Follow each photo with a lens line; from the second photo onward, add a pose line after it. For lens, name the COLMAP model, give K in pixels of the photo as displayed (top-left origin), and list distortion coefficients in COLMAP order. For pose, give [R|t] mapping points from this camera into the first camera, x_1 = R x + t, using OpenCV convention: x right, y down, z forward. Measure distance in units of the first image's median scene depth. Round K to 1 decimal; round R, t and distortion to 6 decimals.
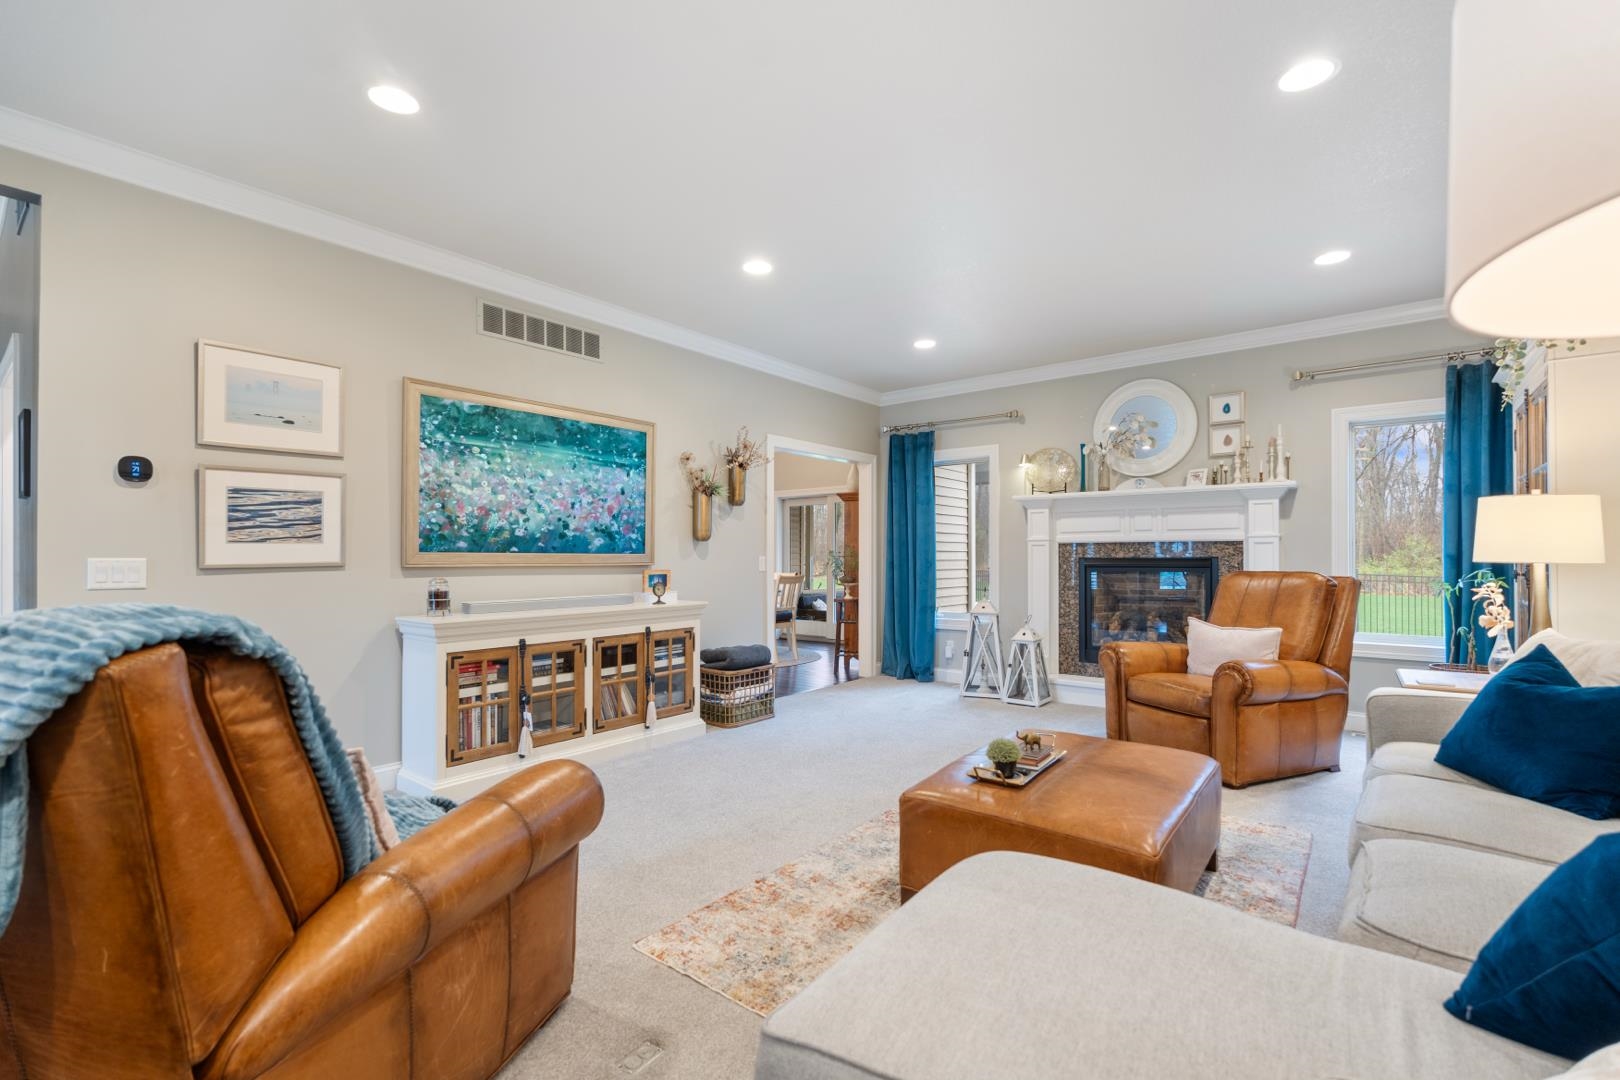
lens RADIAL K [[721.4, 0, 811.5], [0, 721.4, 553.6], [0, 0, 1]] dist [-0.004081, -0.000021]
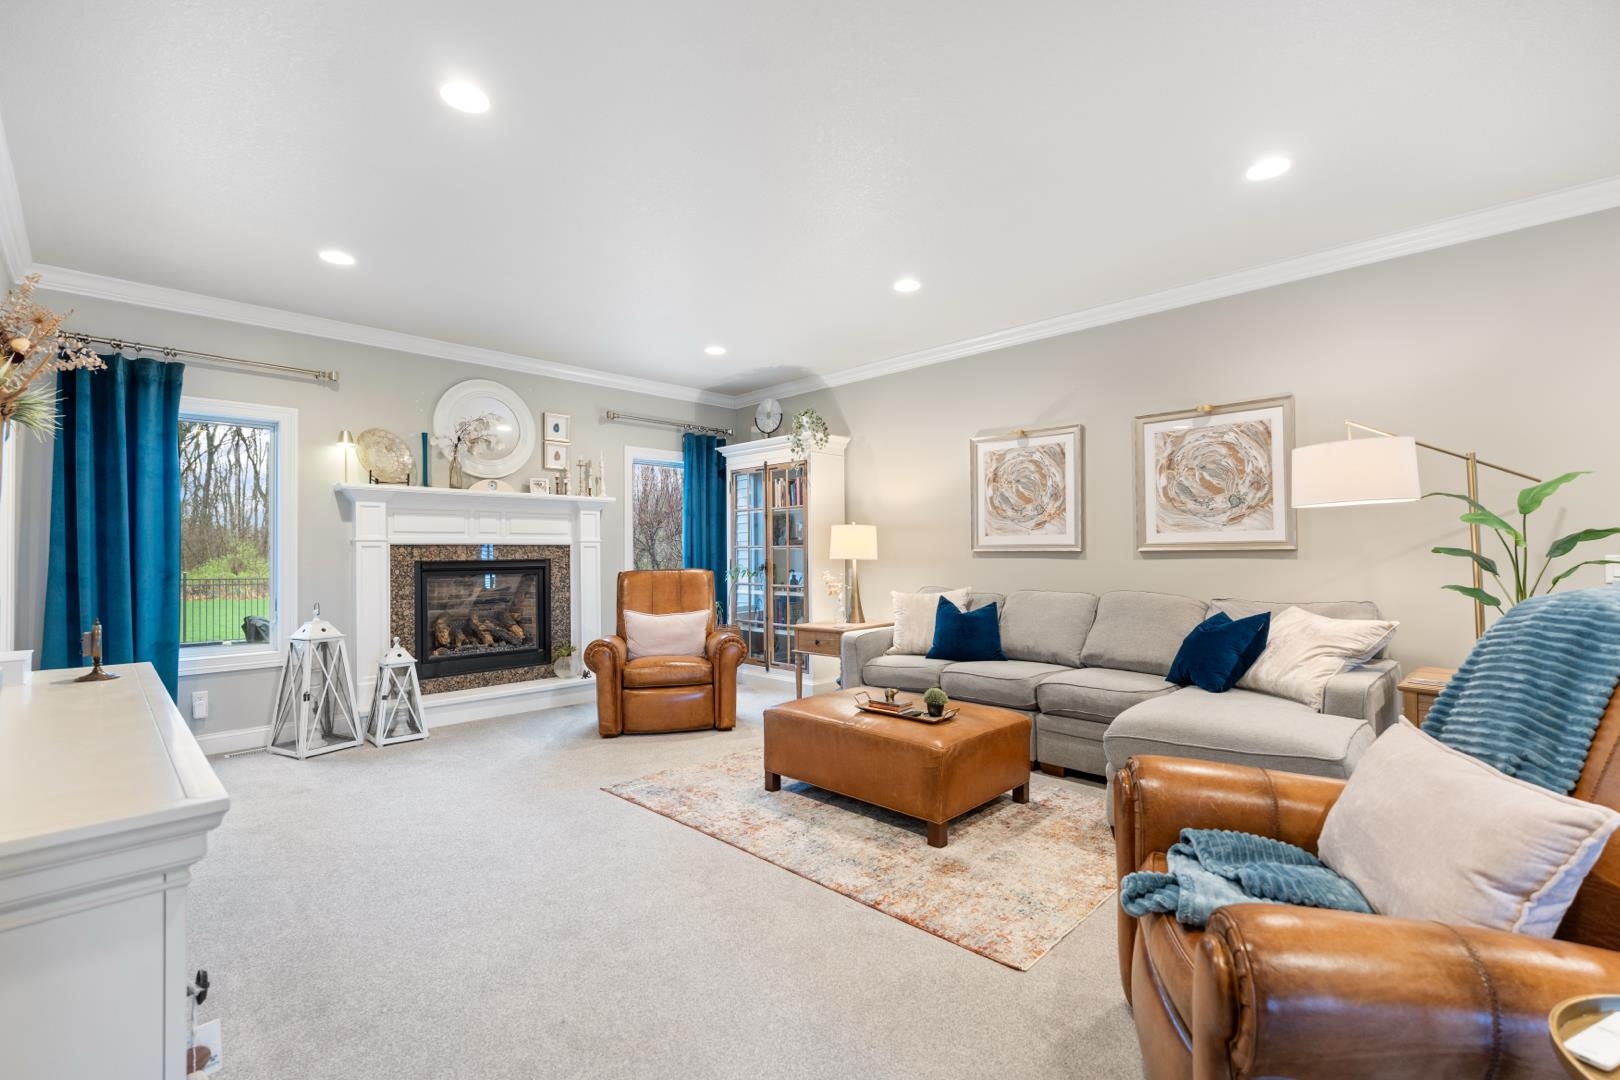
lens RADIAL K [[721.4, 0, 805.5], [0, 721.4, 541.5], [0, 0, 1]] dist [-0.004081, -0.000021]
pose [[0.094689, 0.016738, 0.995366, -0.475075], [0.005663, 0.999833, -0.017352, -0.000467], [-0.995491, 0.007280, 0.094579, 0.463944]]
